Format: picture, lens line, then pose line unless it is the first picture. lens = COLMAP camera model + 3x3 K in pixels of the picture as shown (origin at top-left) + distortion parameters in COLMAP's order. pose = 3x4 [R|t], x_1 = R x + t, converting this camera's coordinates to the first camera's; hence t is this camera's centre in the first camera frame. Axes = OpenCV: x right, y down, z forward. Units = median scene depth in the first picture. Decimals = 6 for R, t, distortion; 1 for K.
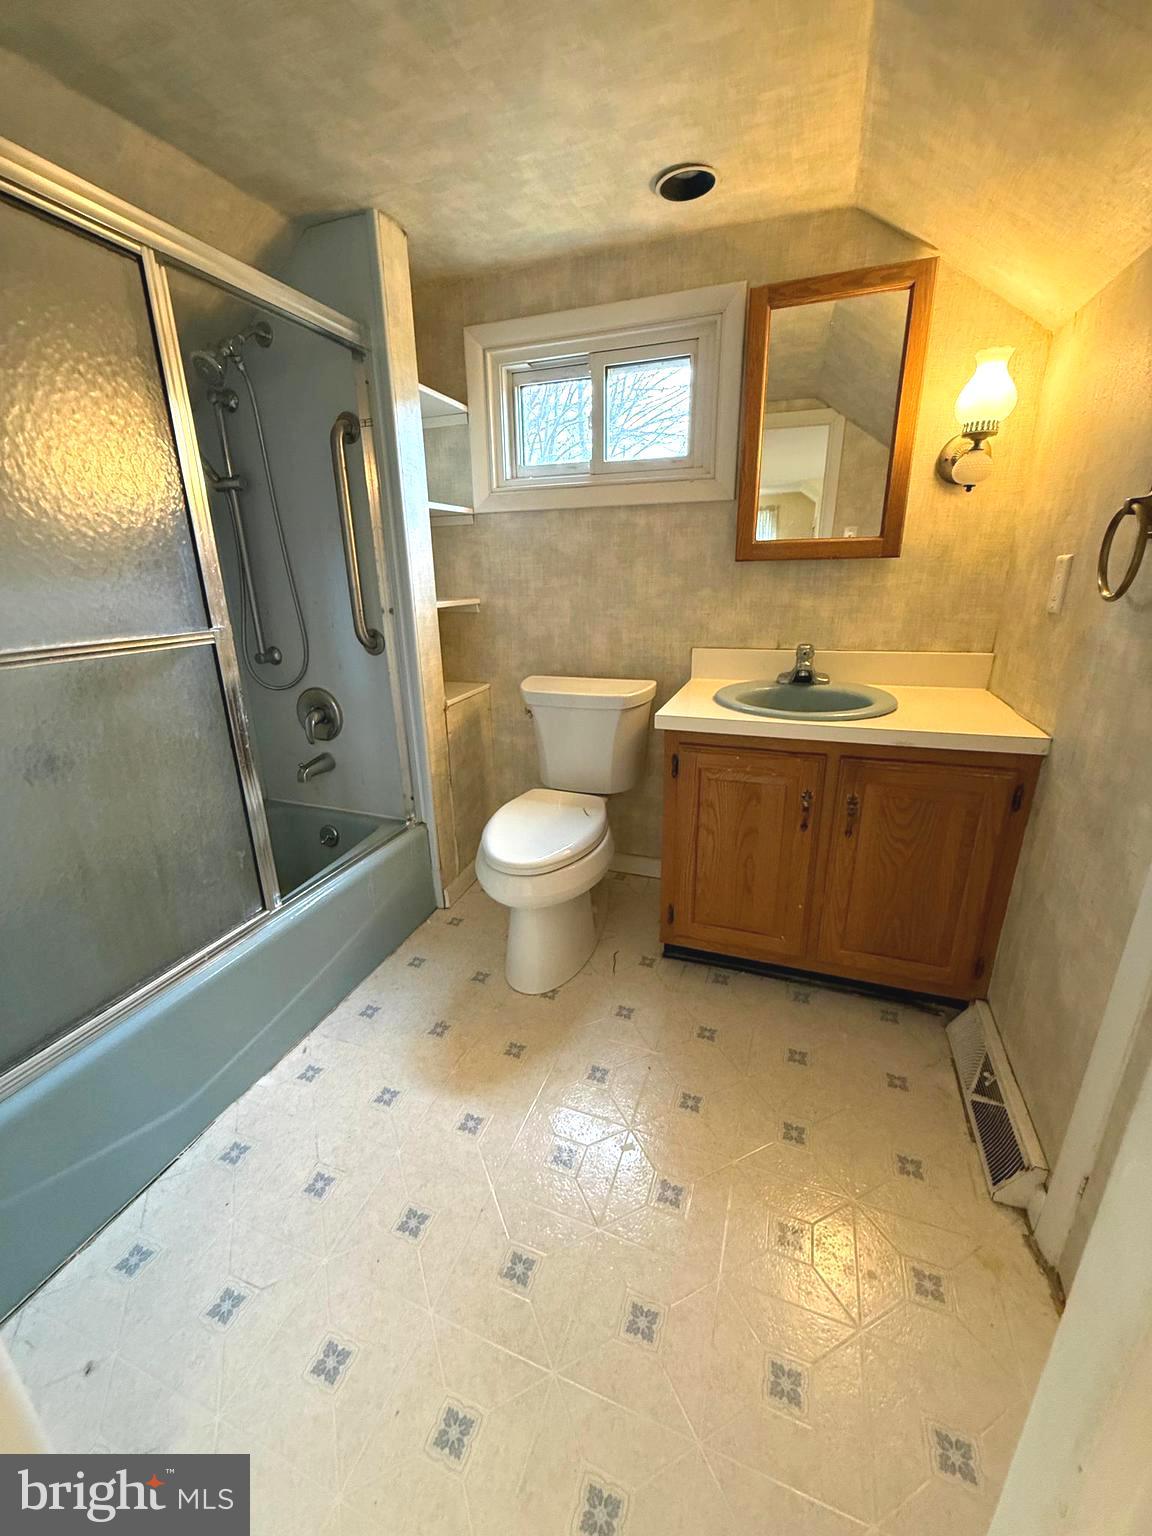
lens RADIAL K [[609.5, 0, 575.3], [0, 609.5, 767.2], [0, 0, 1]] dist [-0.000036, 0.000009]
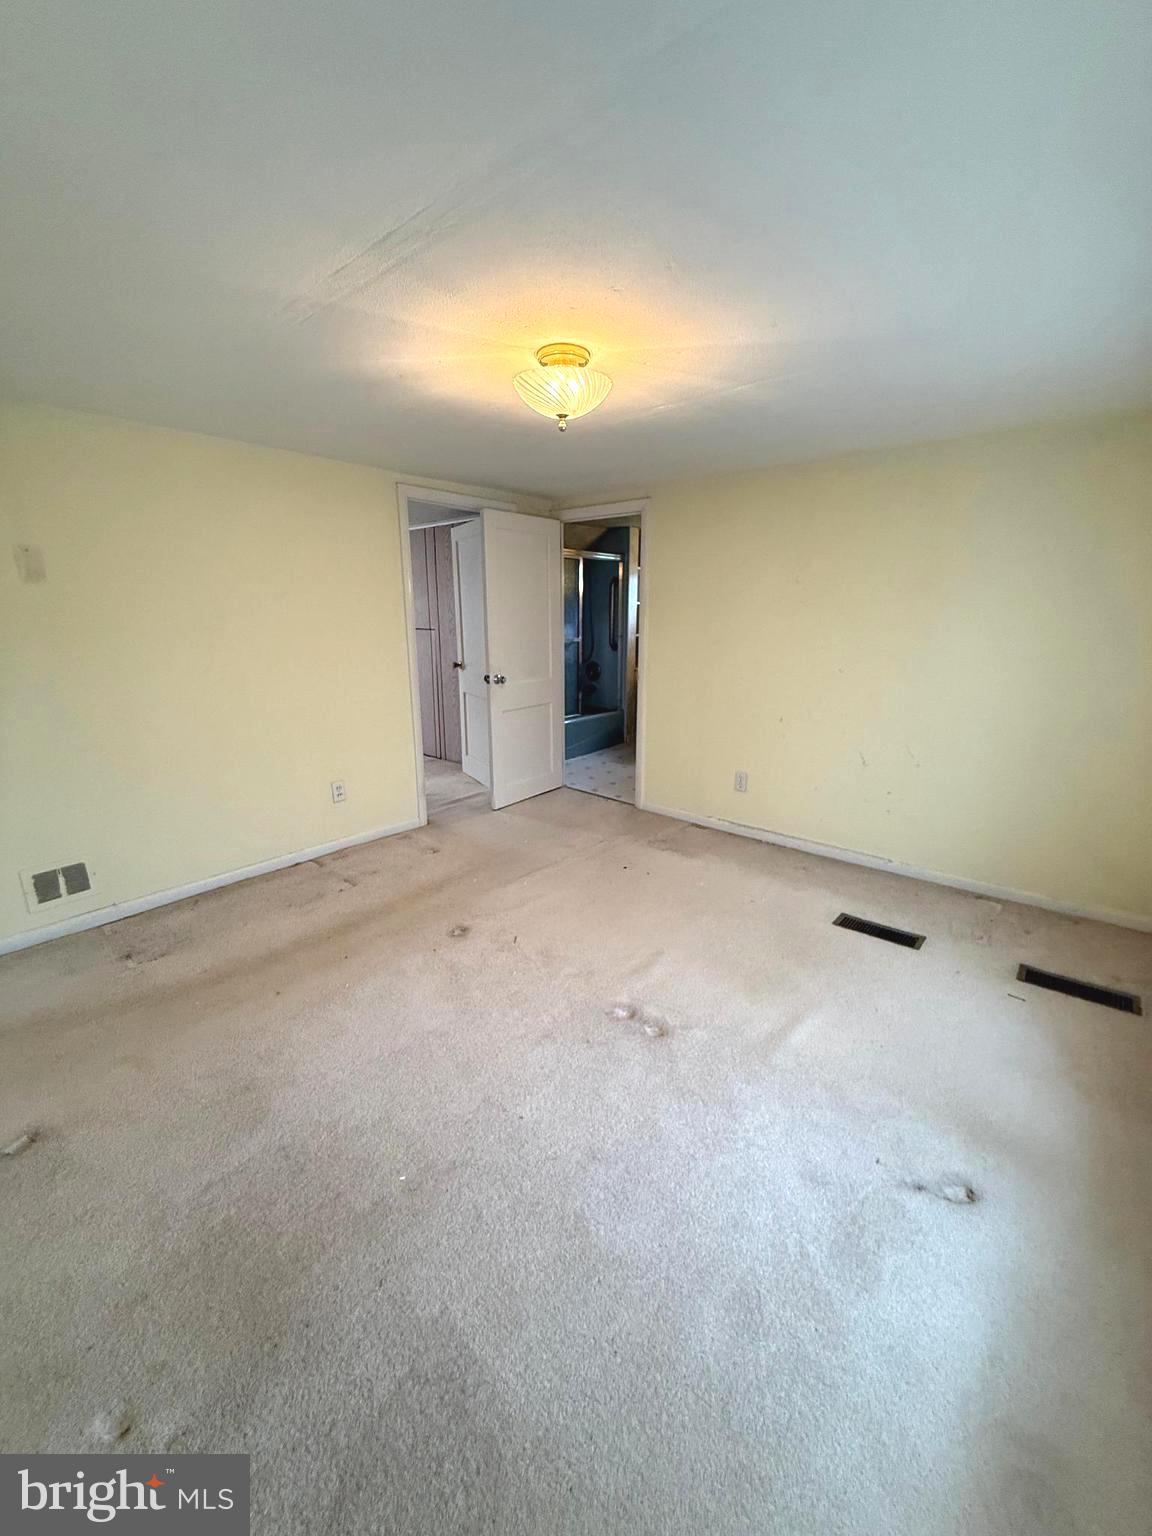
lens RADIAL K [[609.5, 0, 576.5], [0, 609.5, 767.9], [0, 0, 1]] dist [-0.000036, 0.000009]
pose [[0.930909, 0.104985, -0.349837, 0.603155], [-0.126075, 0.991293, -0.037999, 0.516779], [0.342801, 0.079479, 0.936040, -1.805877]]
